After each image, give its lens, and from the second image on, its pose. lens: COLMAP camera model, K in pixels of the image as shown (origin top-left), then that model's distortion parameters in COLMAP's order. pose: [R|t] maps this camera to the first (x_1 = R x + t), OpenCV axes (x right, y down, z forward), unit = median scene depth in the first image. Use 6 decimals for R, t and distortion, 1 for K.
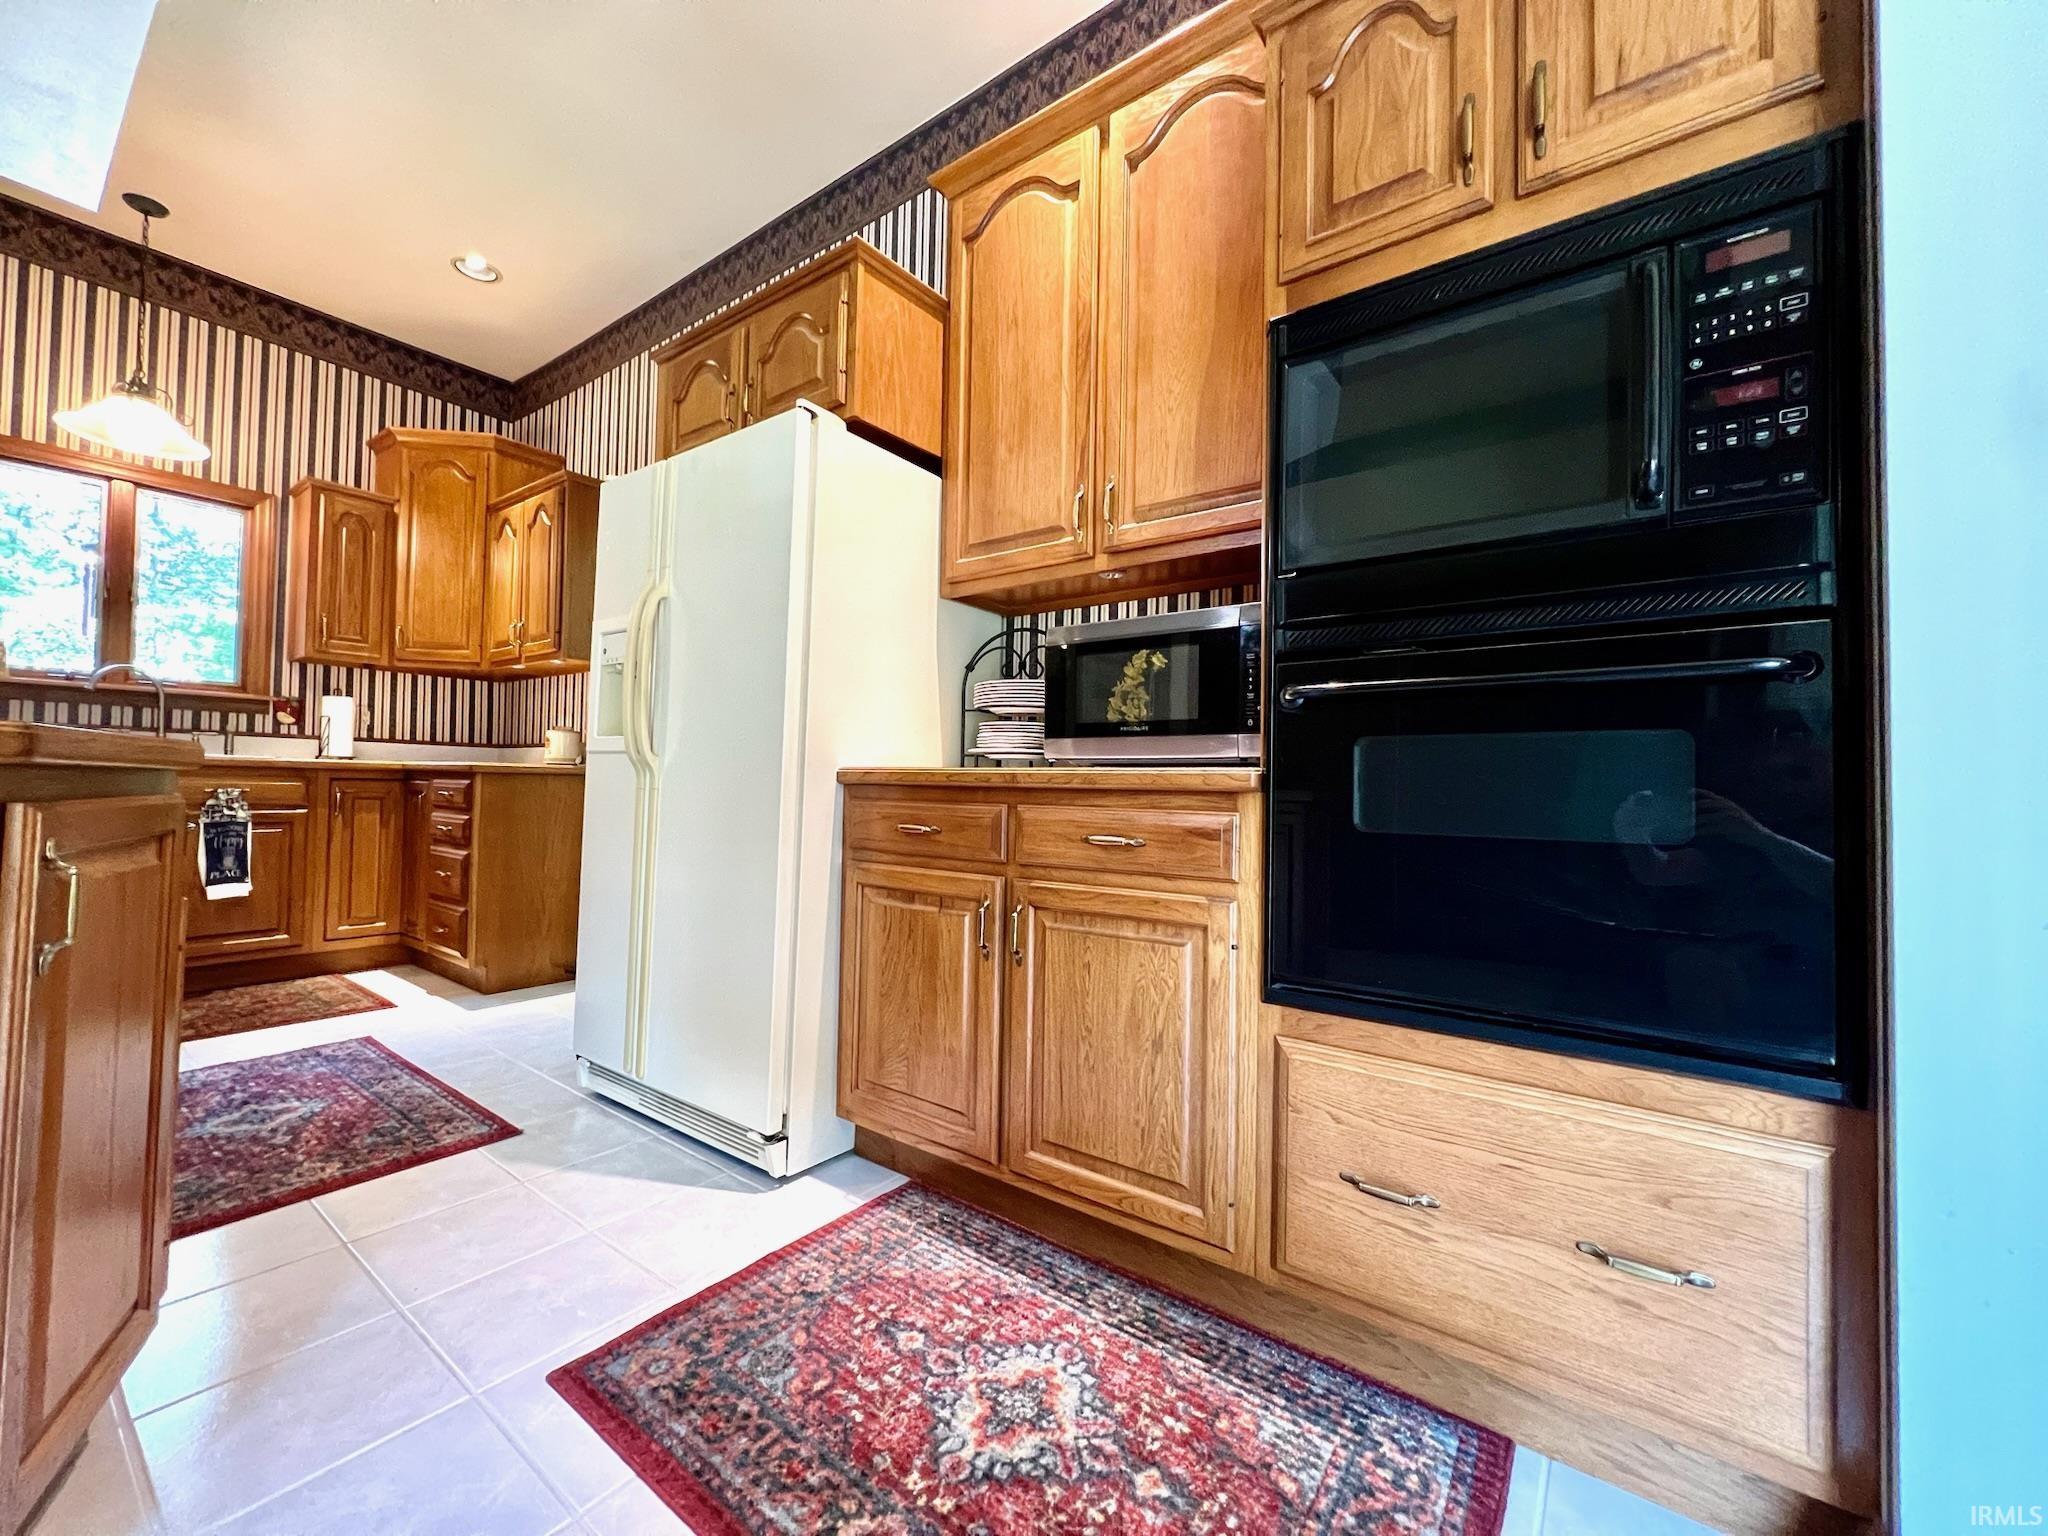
lens RADIAL K [[817.0, 0, 1024.0], [0, 817.0, 768.0], [0, 0, 1]] dist [-0.001952, -0.000040]
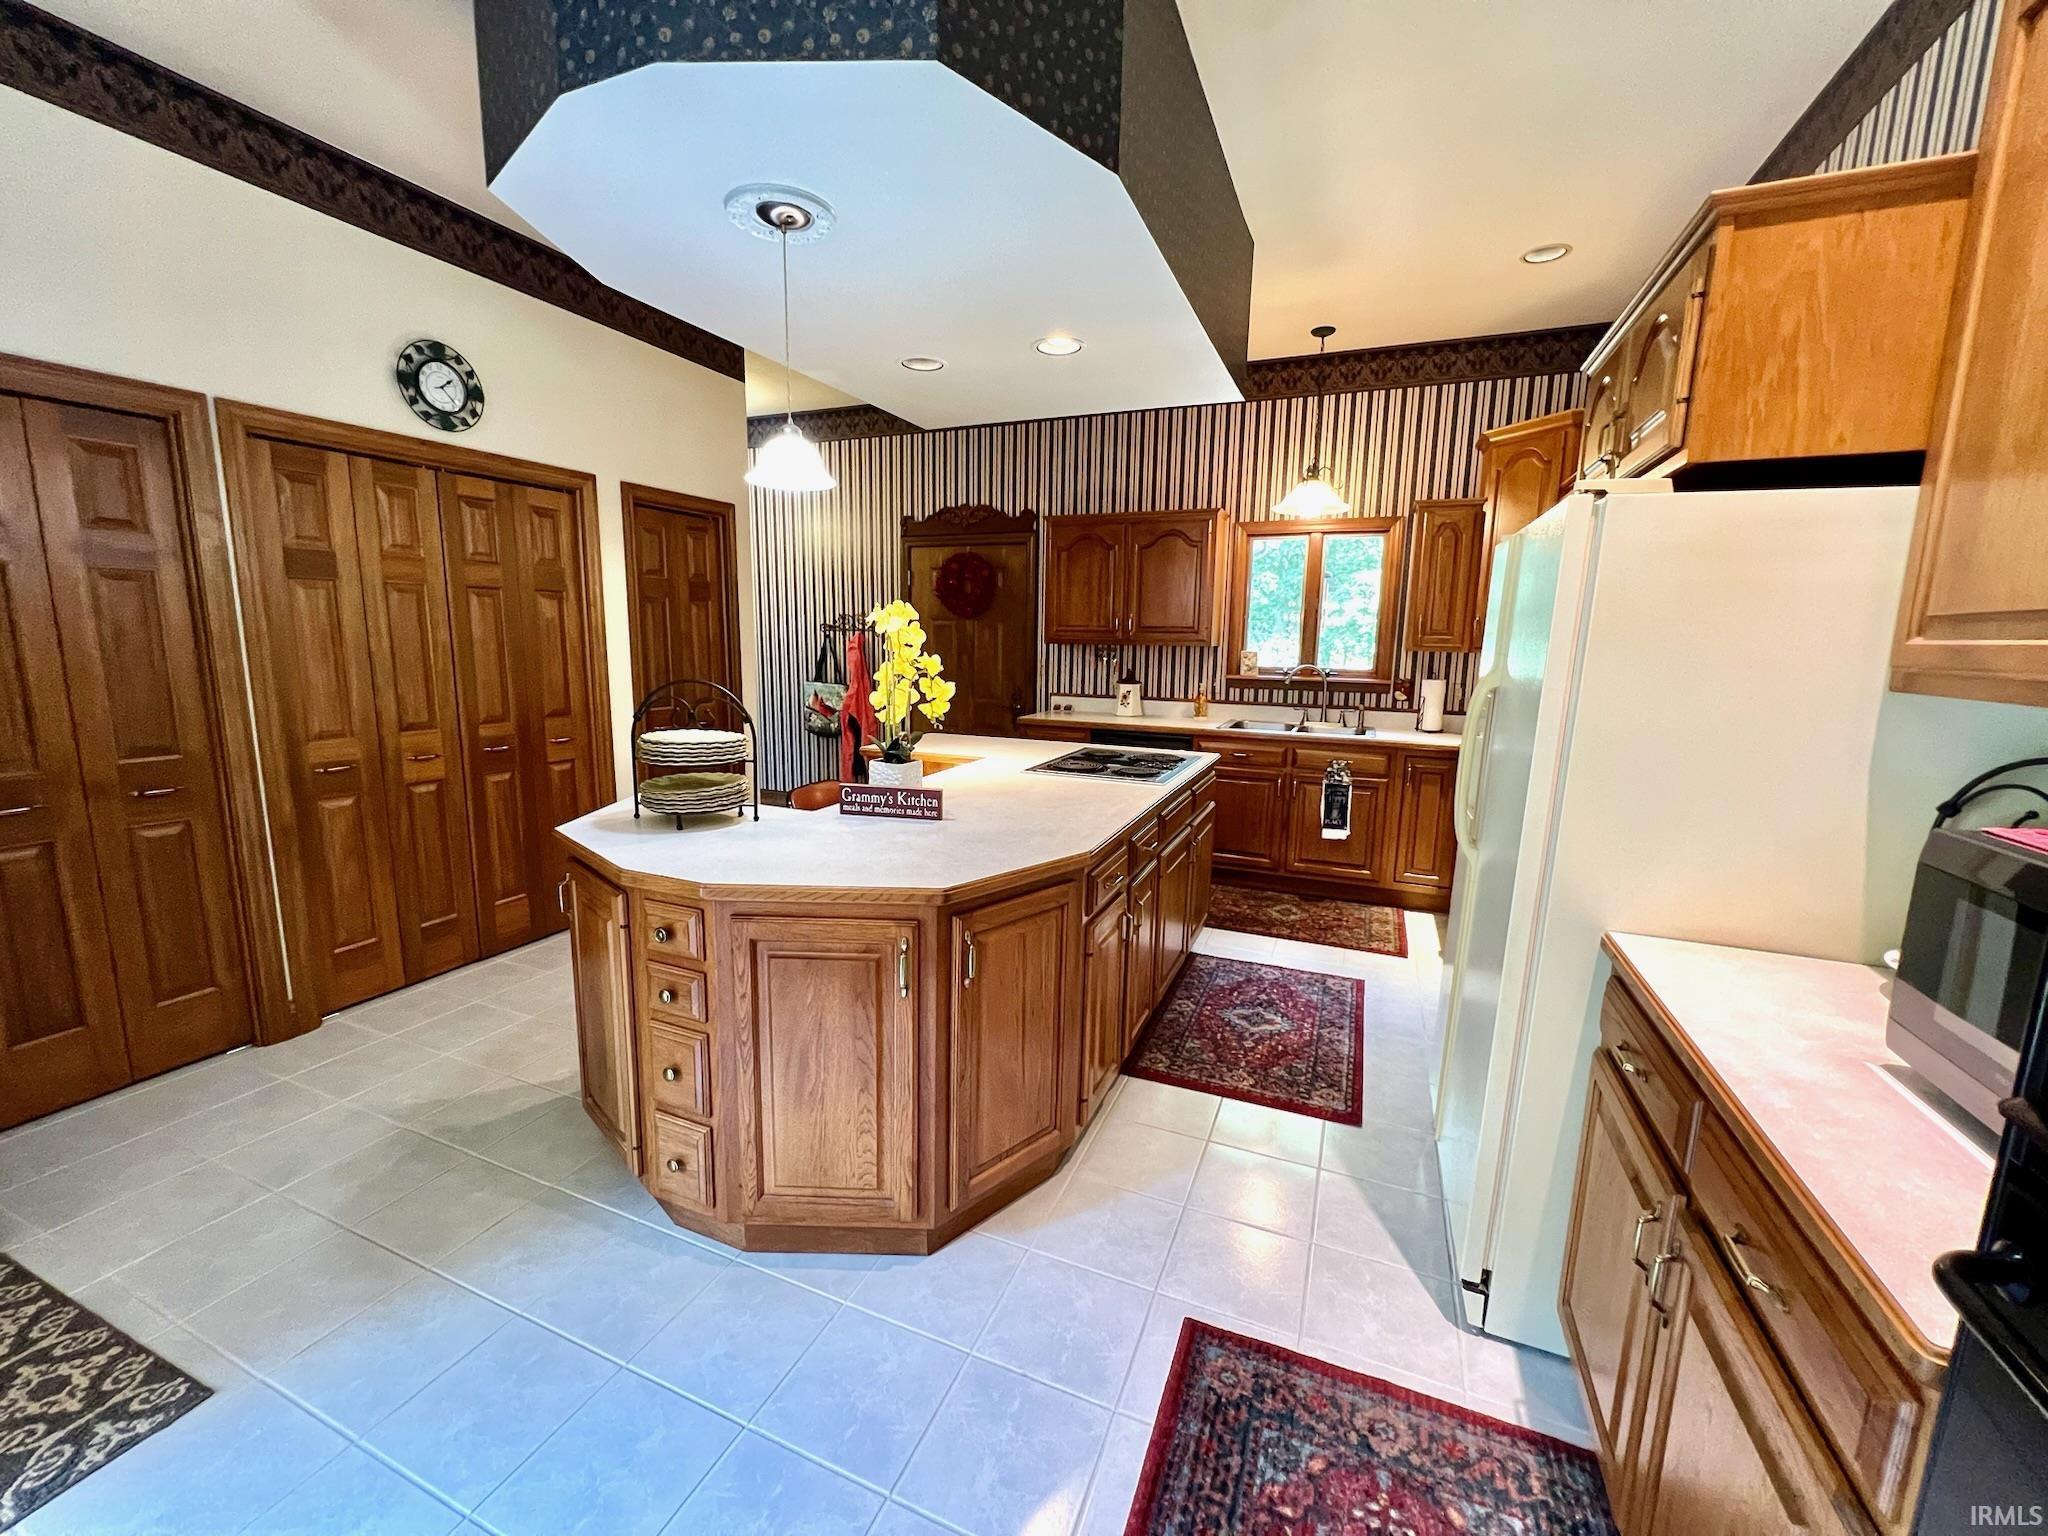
lens RADIAL K [[821.3, 0, 1018.9], [0, 821.3, 766.8], [0, 0, 1]] dist [-0.001242, -0.000473]
pose [[0.230699, 0.139301, -0.963002, 0.396235], [0.008520, 0.989372, 0.145157, -0.284177], [0.972988, -0.041692, 0.227060, 0.261500]]
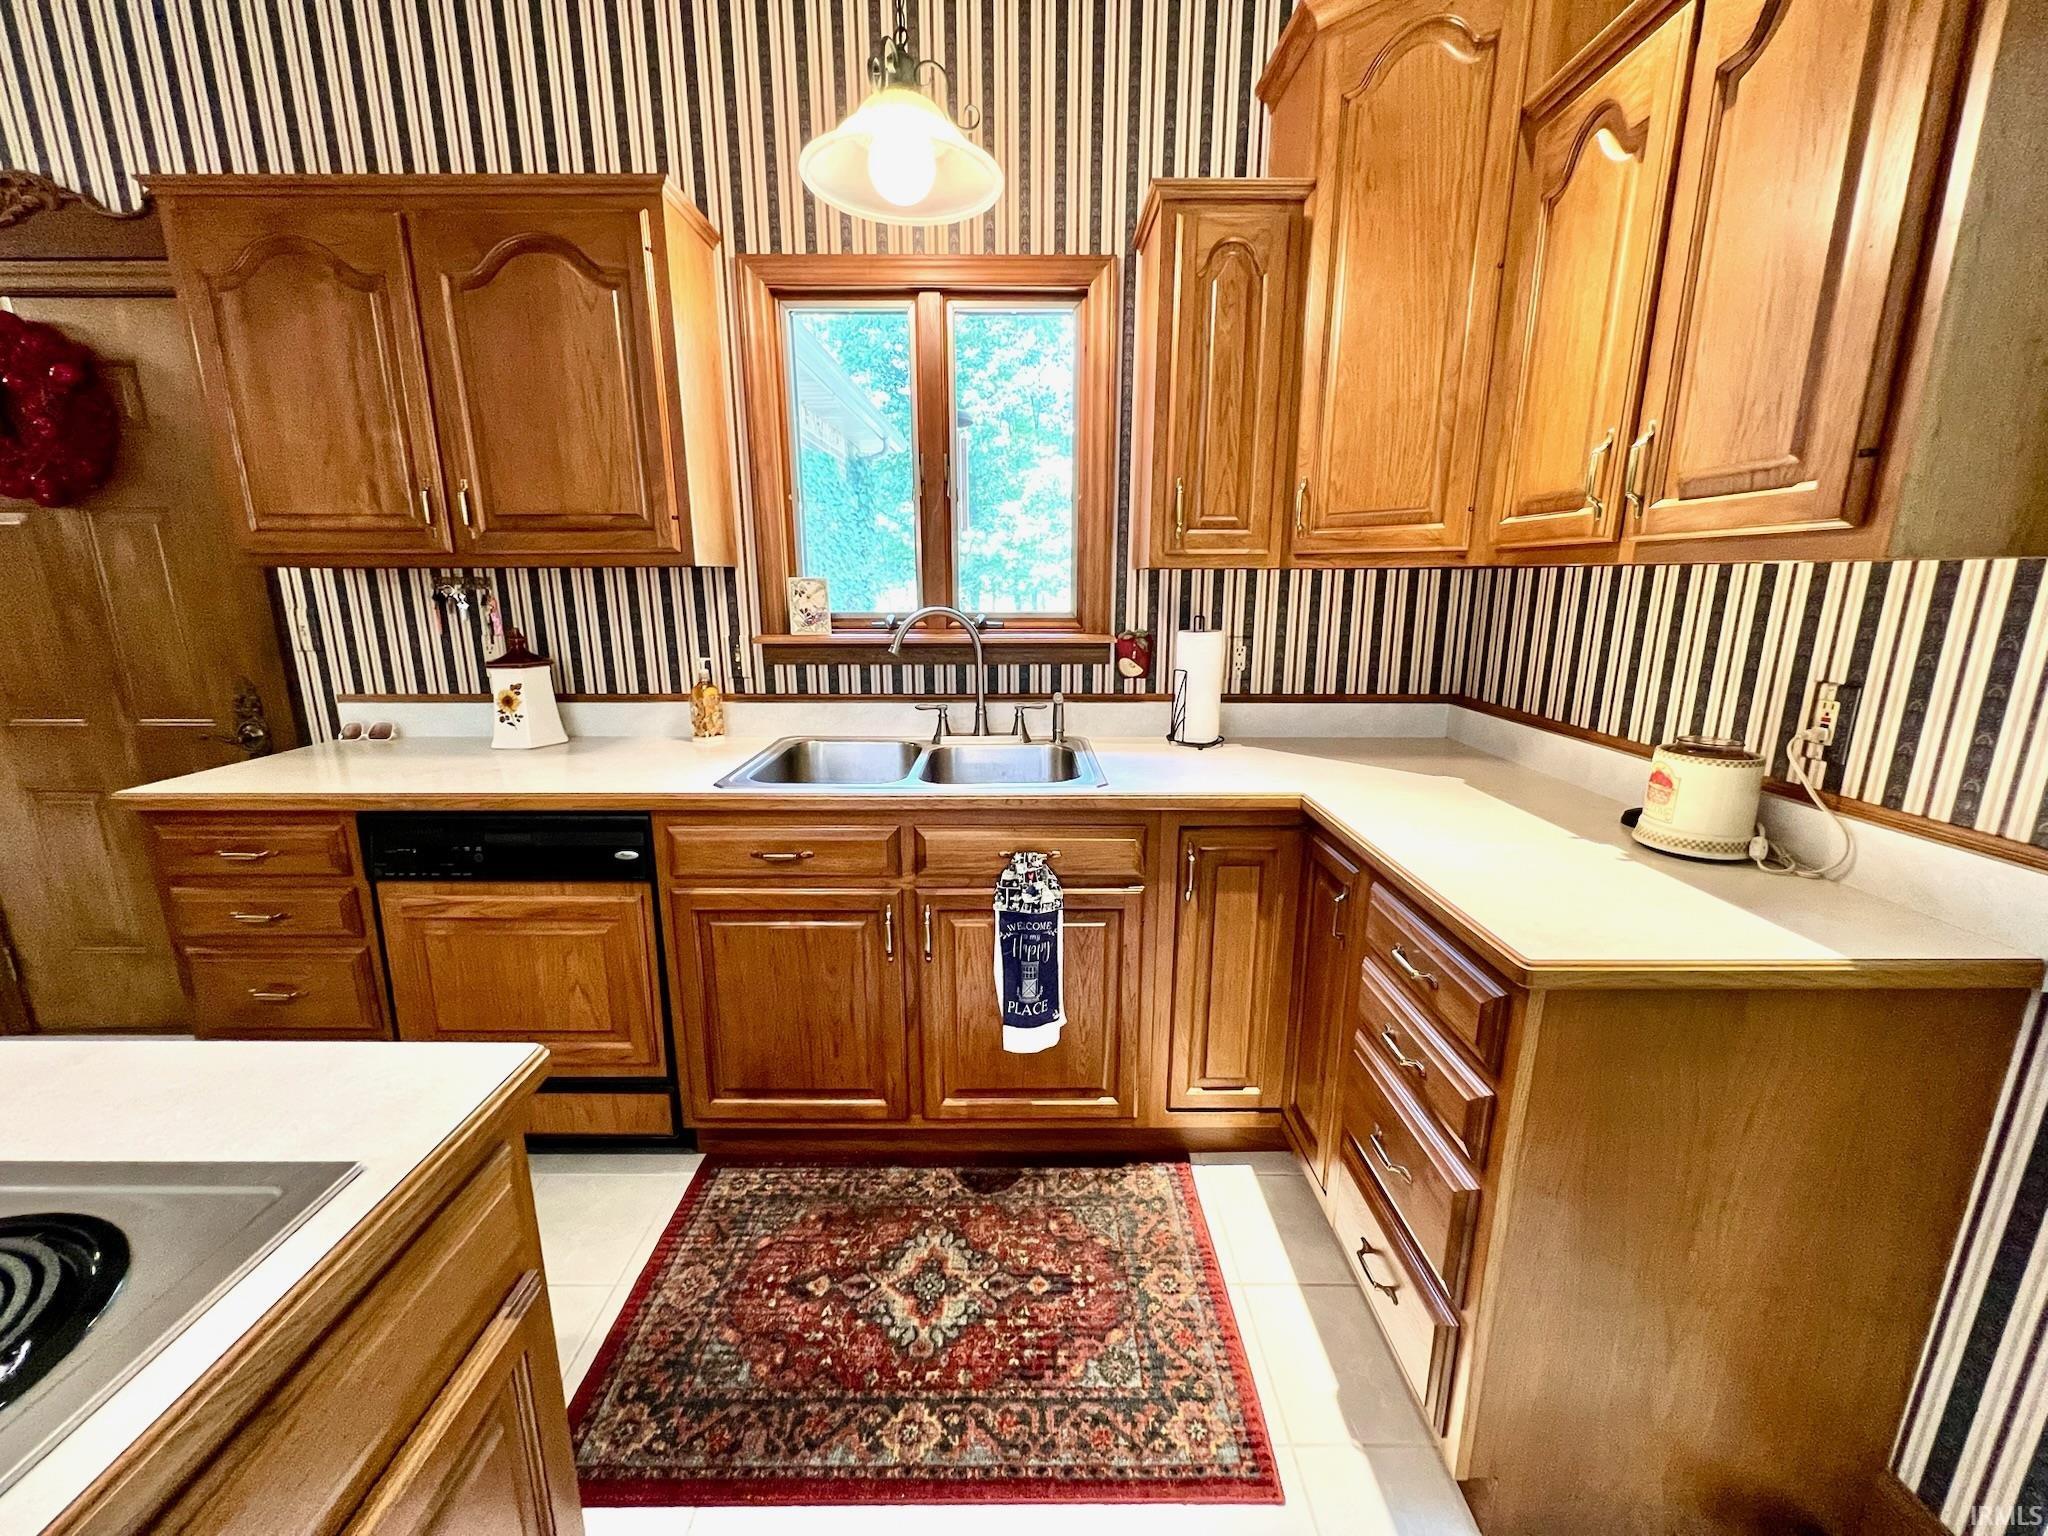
lens RADIAL K [[821.3, 0, 1018.9], [0, 821.3, 766.8], [0, 0, 1]] dist [-0.001242, -0.000473]
pose [[0.597789, 0.159198, -0.785687, -0.941805], [0.028383, 0.975266, 0.219206, -0.247737], [0.801151, -0.153339, 0.578484, 1.151708]]
